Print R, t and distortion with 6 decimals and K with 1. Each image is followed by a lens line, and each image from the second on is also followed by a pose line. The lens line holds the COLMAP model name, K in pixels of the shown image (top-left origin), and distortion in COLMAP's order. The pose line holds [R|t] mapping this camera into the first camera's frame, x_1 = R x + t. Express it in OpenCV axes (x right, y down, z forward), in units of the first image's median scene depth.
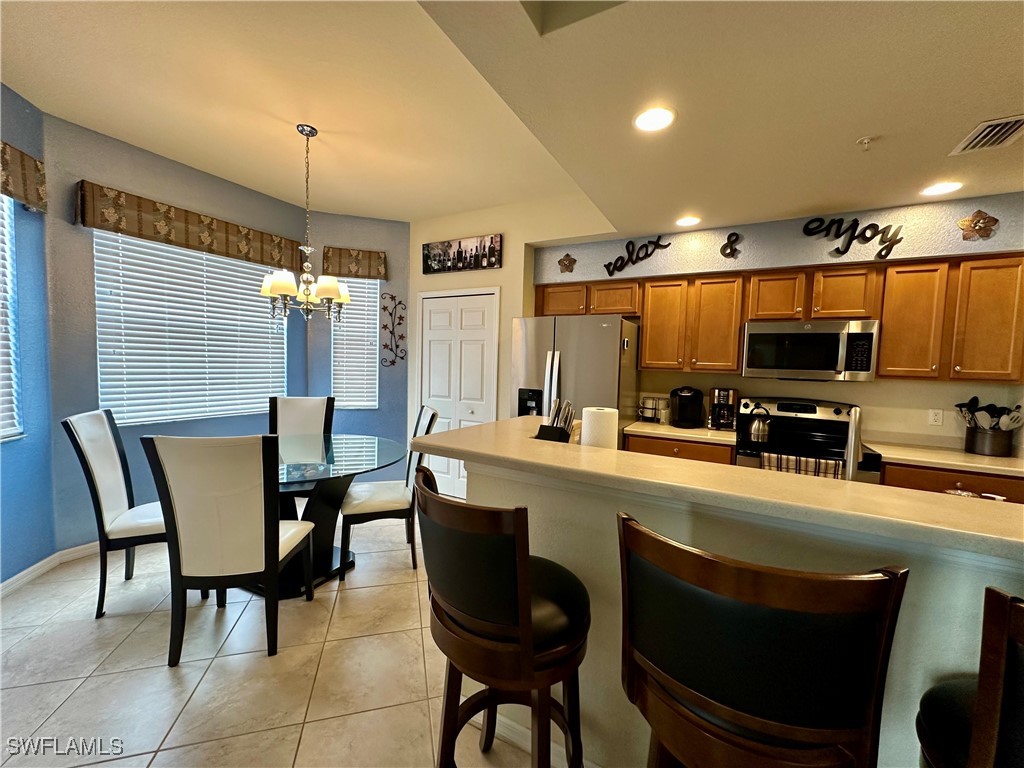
lens RADIAL K [[407.6, 0, 512.6], [0, 407.6, 385.4], [0, 0, 1]] dist [-0.001723, 0.000573]
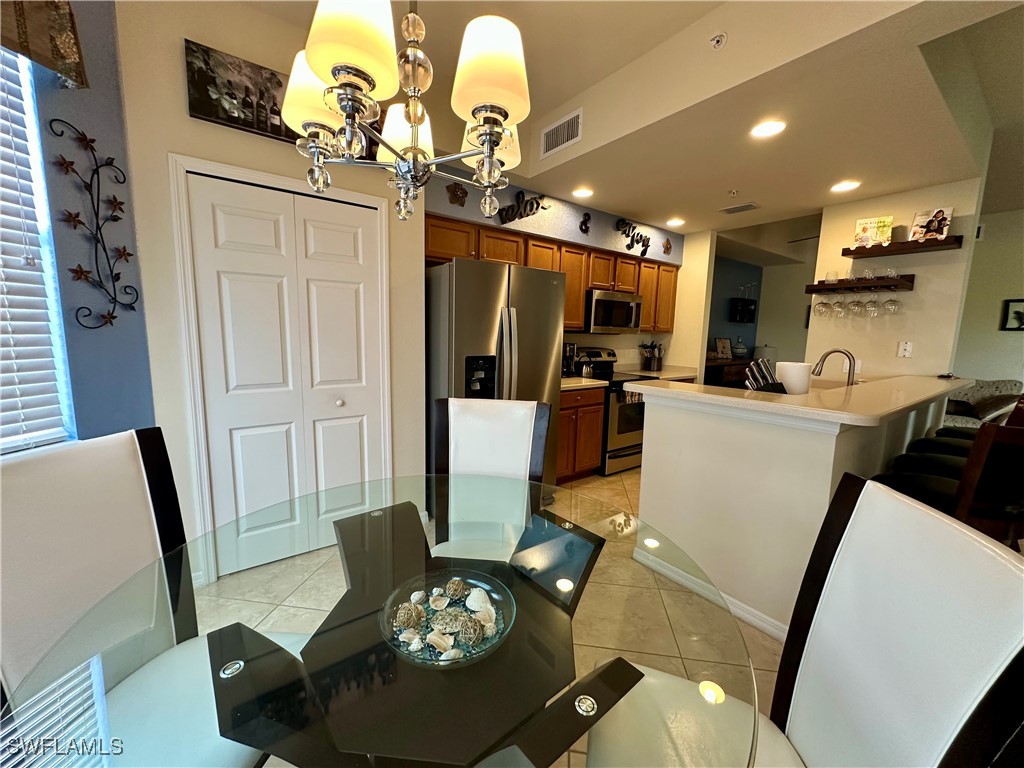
lens RADIAL K [[407.6, 0, 512.6], [0, 407.6, 385.4], [0, 0, 1]] dist [-0.001723, 0.000573]
pose [[0.410017, -0.142494, 0.900878, -0.665841], [0.039908, 0.989578, 0.138360, -0.041747], [-0.911205, -0.020777, 0.411430, 0.650791]]
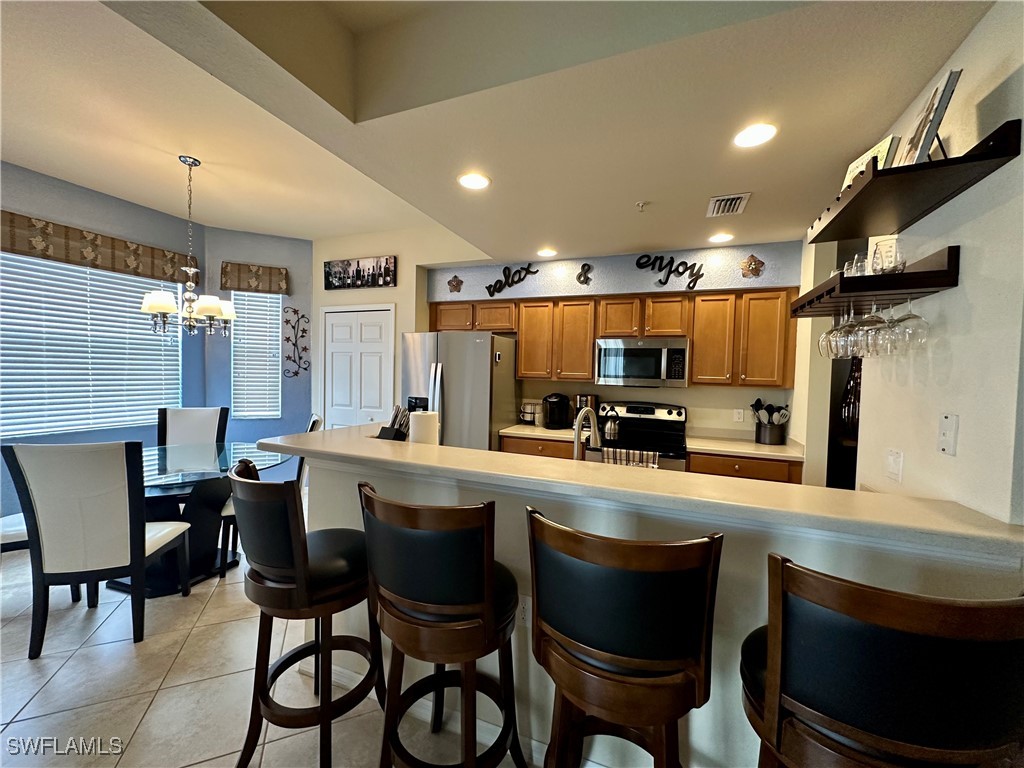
lens RADIAL K [[407.6, 0, 512.6], [0, 407.6, 385.4], [0, 0, 1]] dist [-0.001723, 0.000573]
pose [[0.991852, -0.009691, 0.127029, 0.164993], [0.012148, 0.999754, -0.018580, 0.000566], [-0.126817, 0.019971, 0.991725, -0.137654]]
